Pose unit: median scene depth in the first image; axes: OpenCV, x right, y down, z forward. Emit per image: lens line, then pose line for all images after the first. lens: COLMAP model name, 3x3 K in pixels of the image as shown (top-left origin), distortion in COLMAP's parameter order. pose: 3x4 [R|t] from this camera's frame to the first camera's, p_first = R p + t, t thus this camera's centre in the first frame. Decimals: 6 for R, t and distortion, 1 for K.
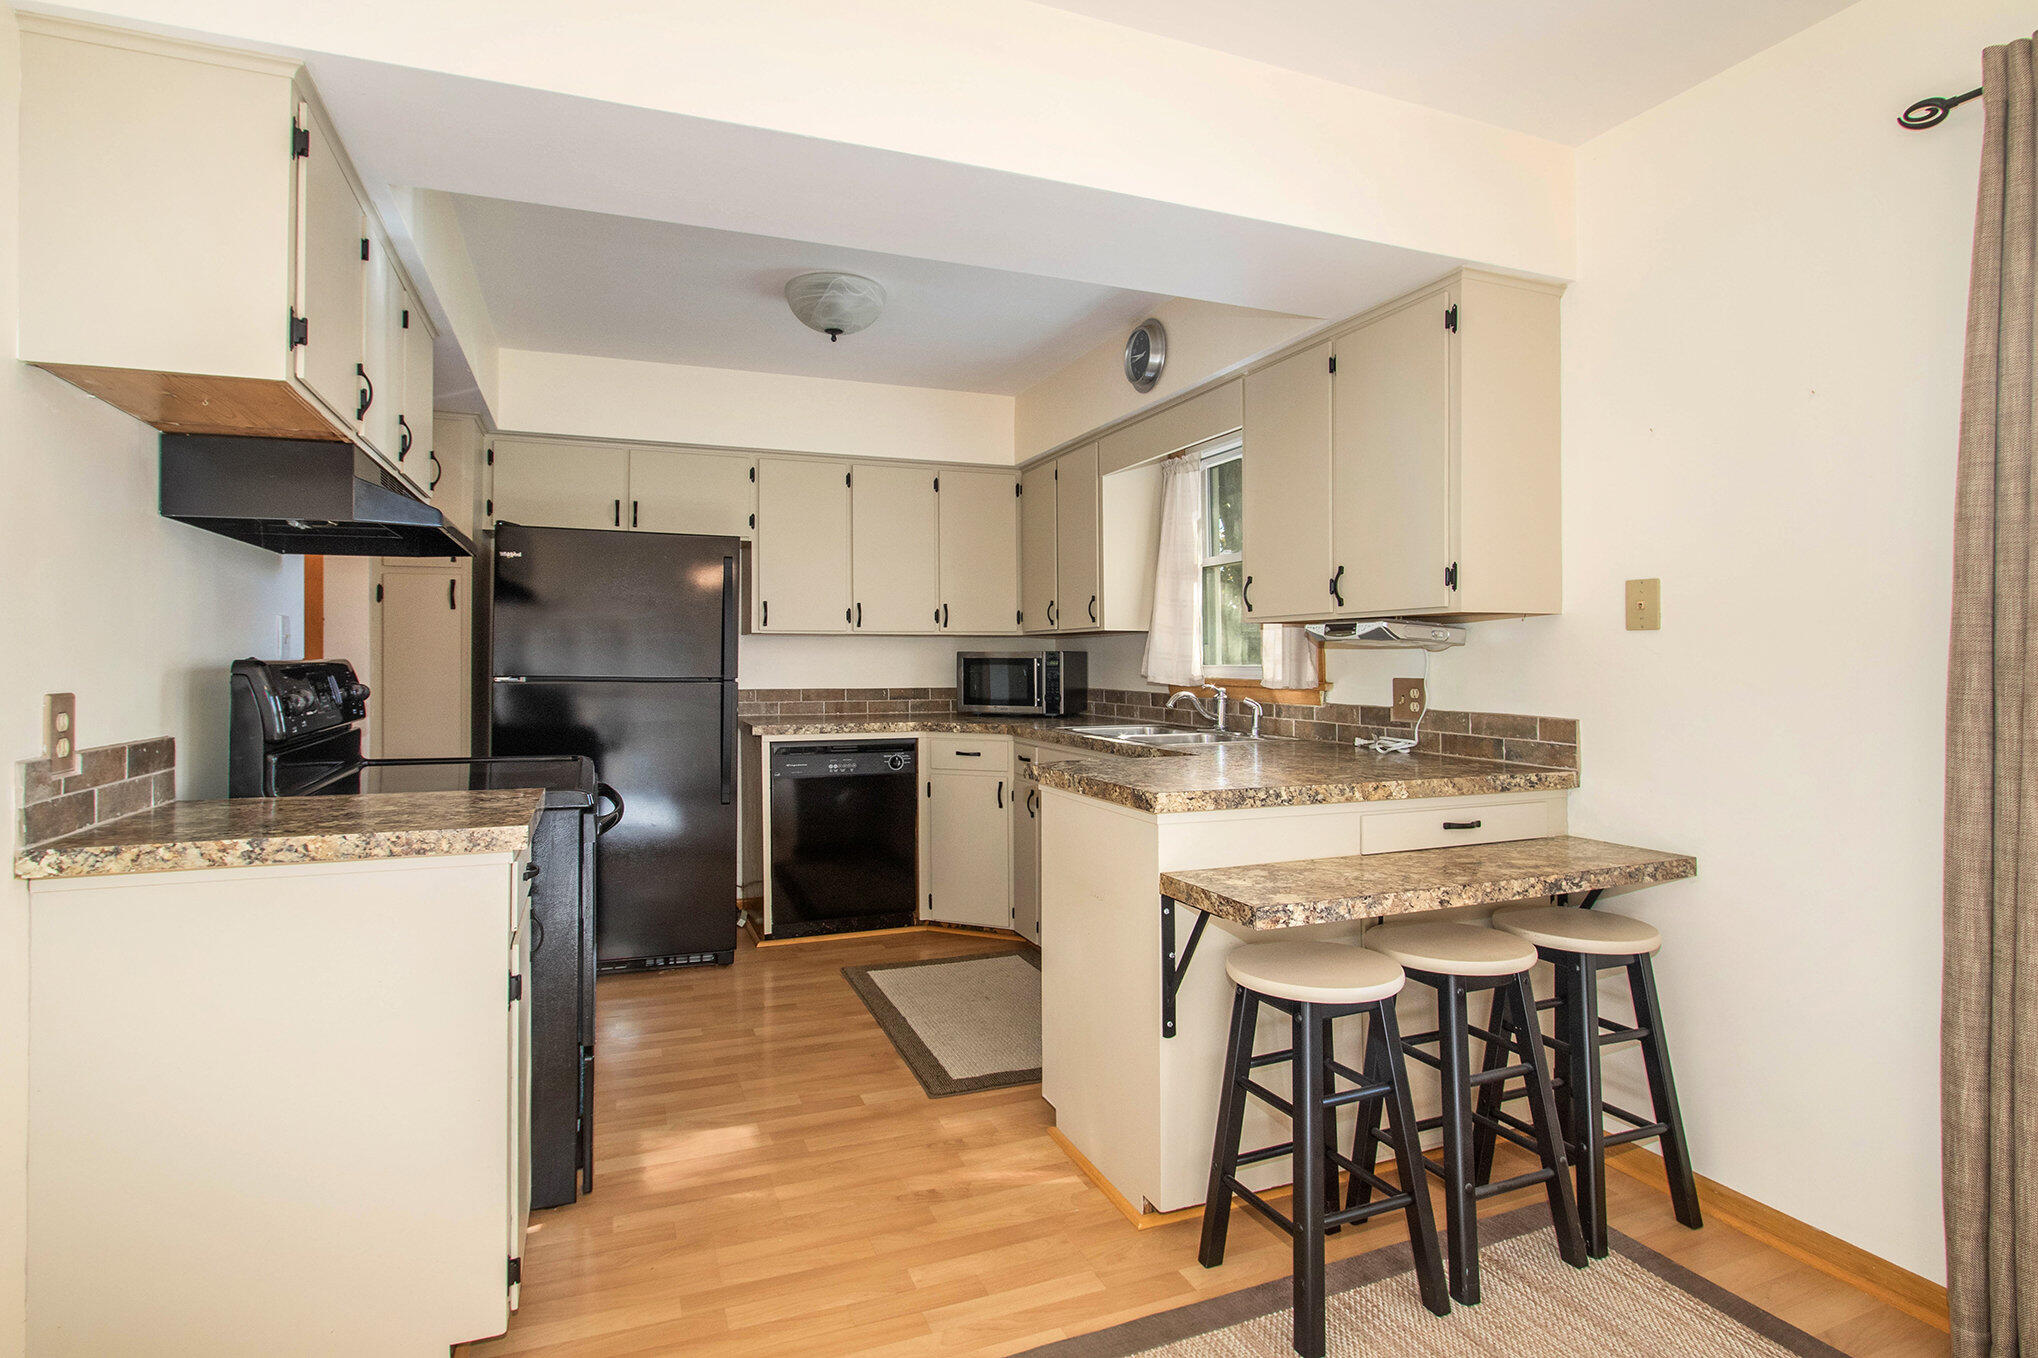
lens RADIAL K [[991.3, 0, 1021.3], [0, 991.3, 648.0], [0, 0, 1]] dist [-0.008457, 0.001347]
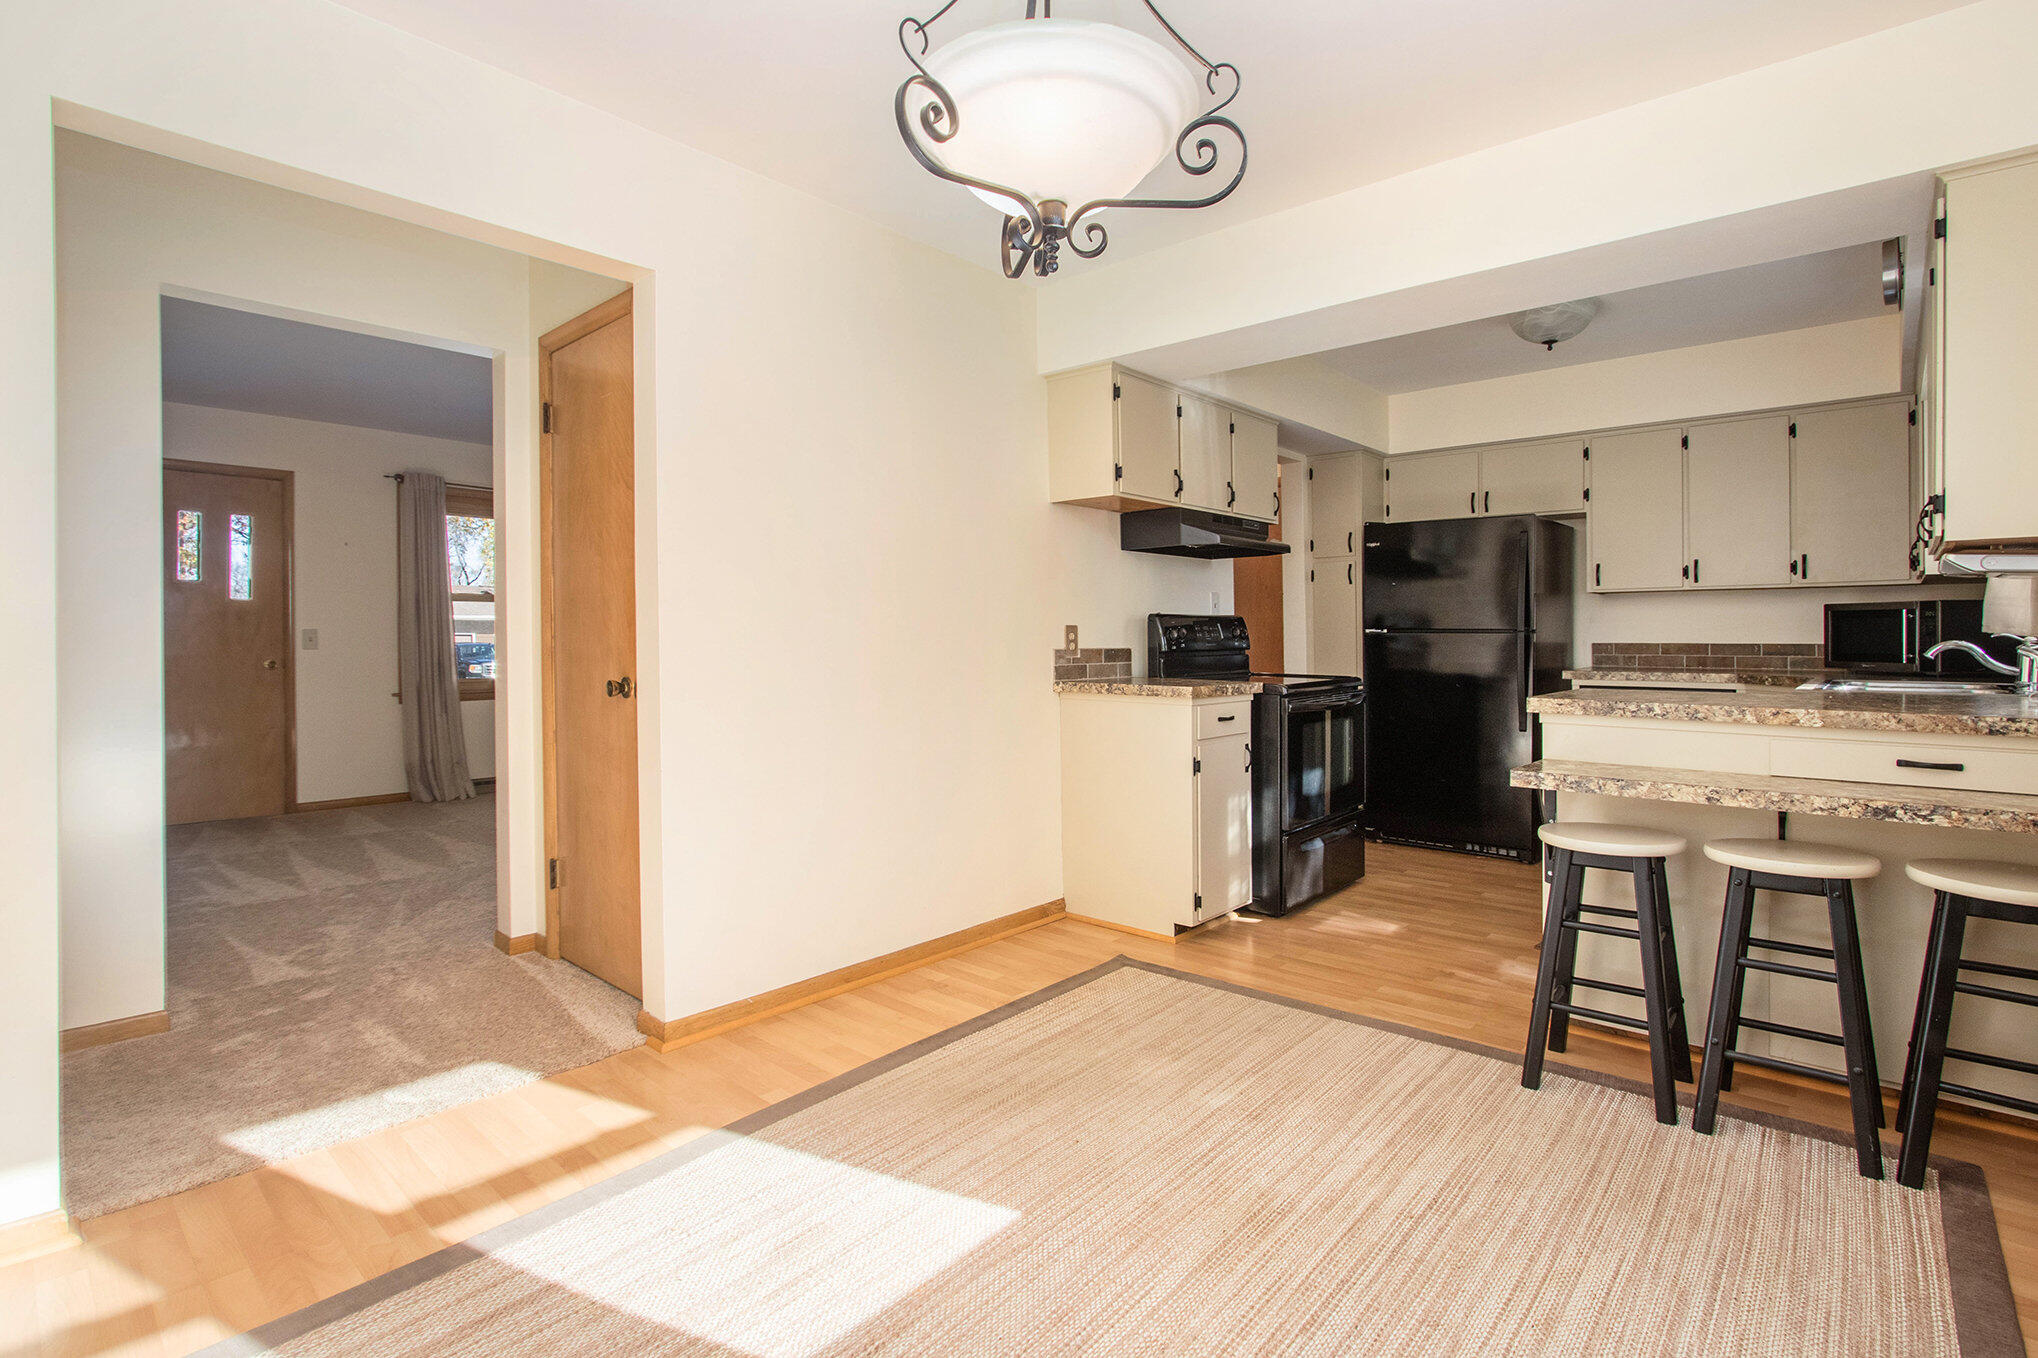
lens RADIAL K [[1005.5, 0, 1012.0], [0, 1005.5, 636.8], [0, 0, 1]] dist [-0.000103, 0.035627]
pose [[0.443304, 0.001856, -0.896370, 0.789126], [0.011250, 0.999908, 0.007634, 0.032284], [0.896301, -0.013468, 0.443242, -0.187317]]
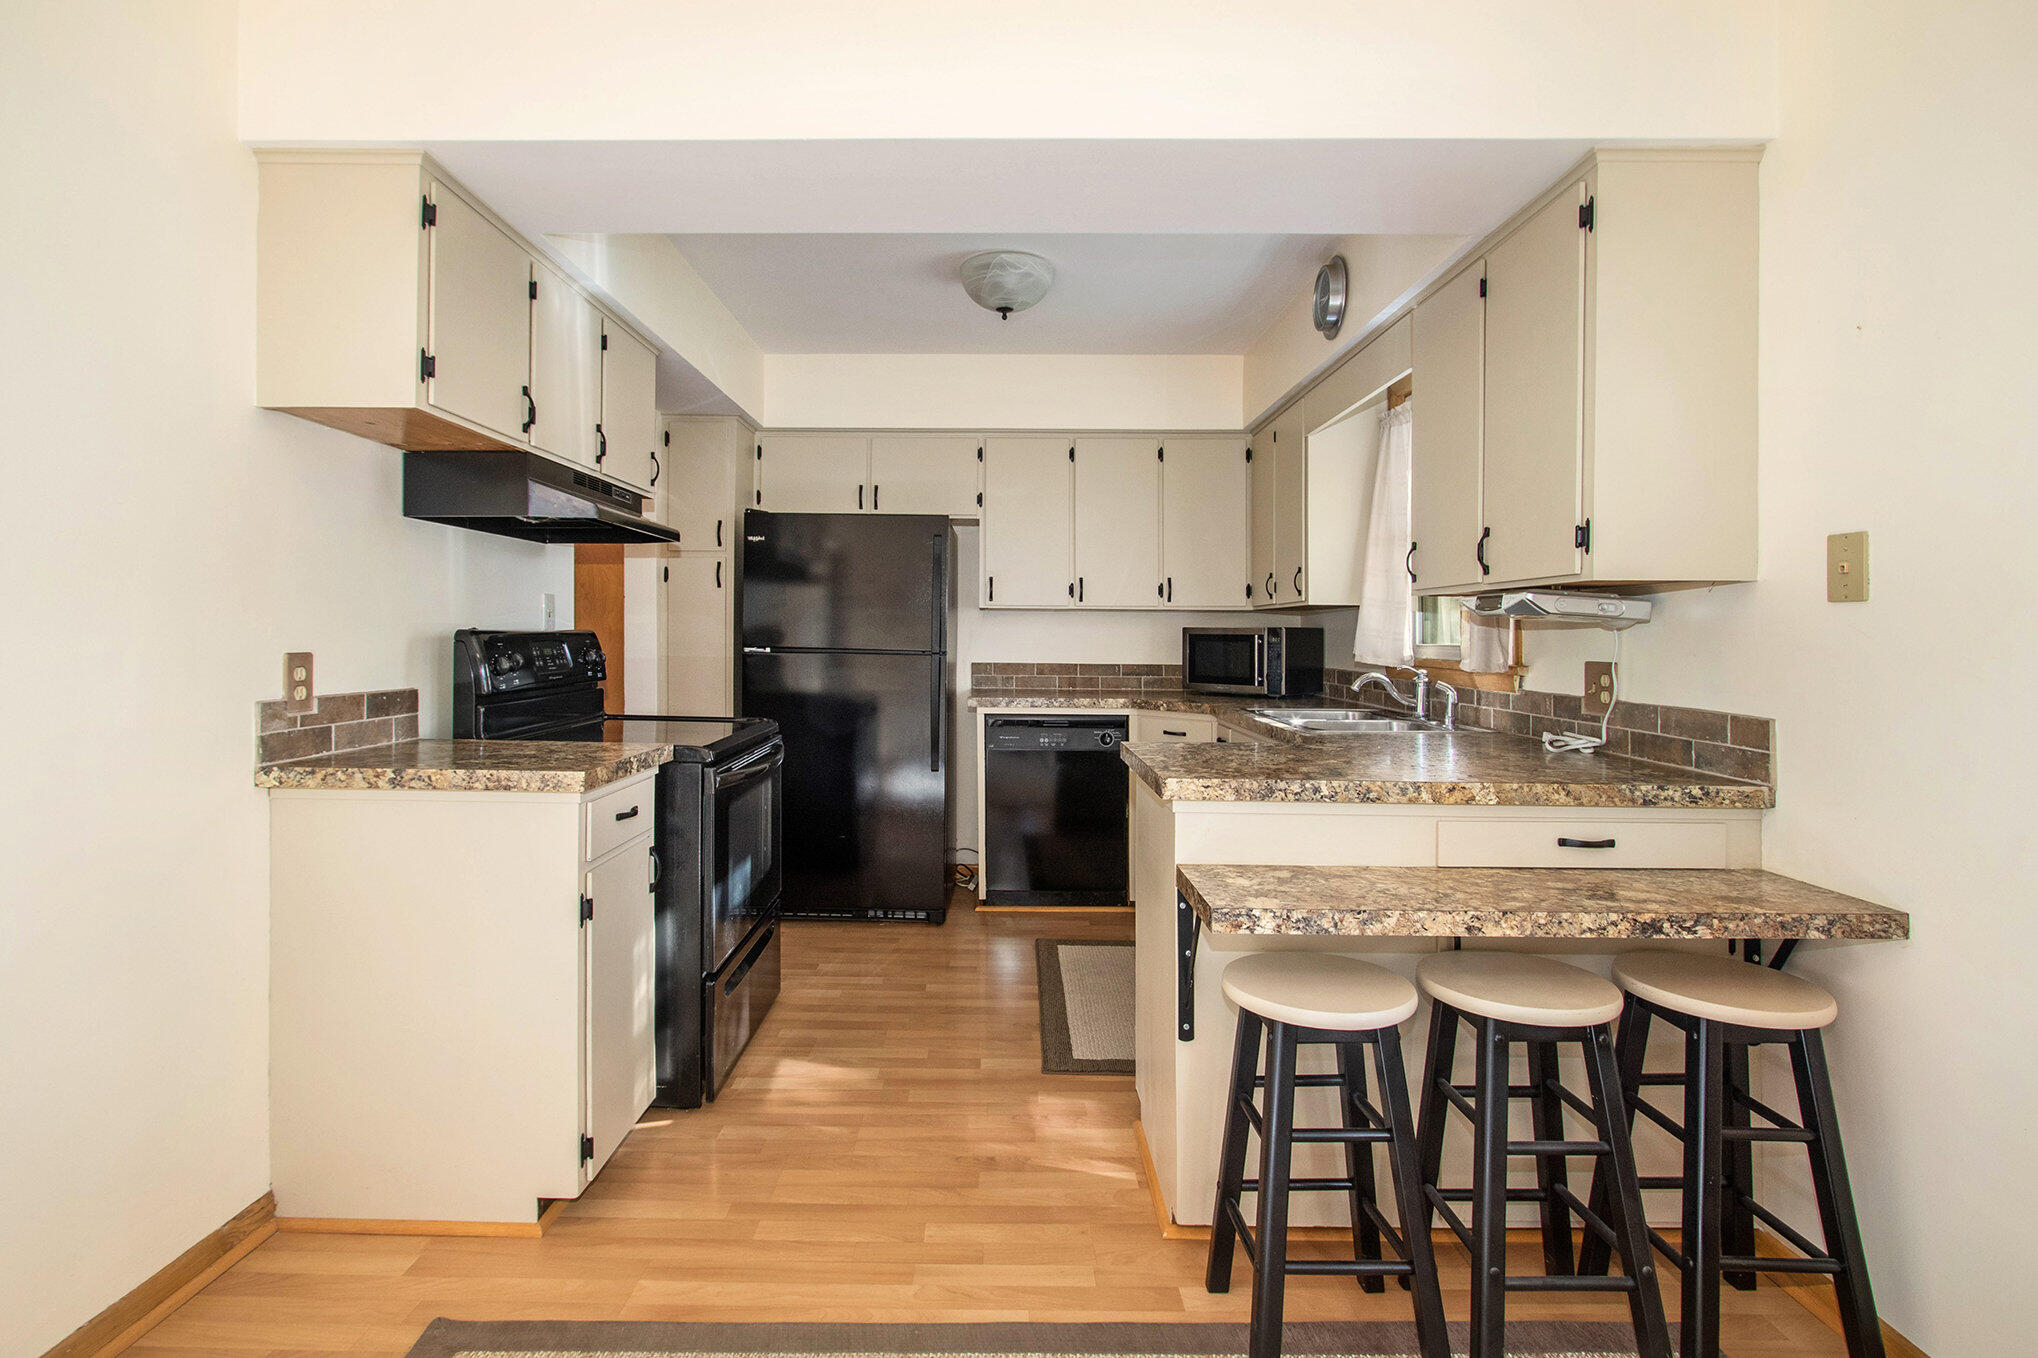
lens RADIAL K [[1018.5, 0, 1019.1], [0, 1018.5, 642.0], [0, 0, 1]] dist [0.000358, 0.000447]
pose [[0.927436, 0.010989, -0.373821, 0.272201], [-0.004305, 0.999816, 0.018709, 0.000395], [0.373958, -0.015742, 0.927312, 0.044865]]
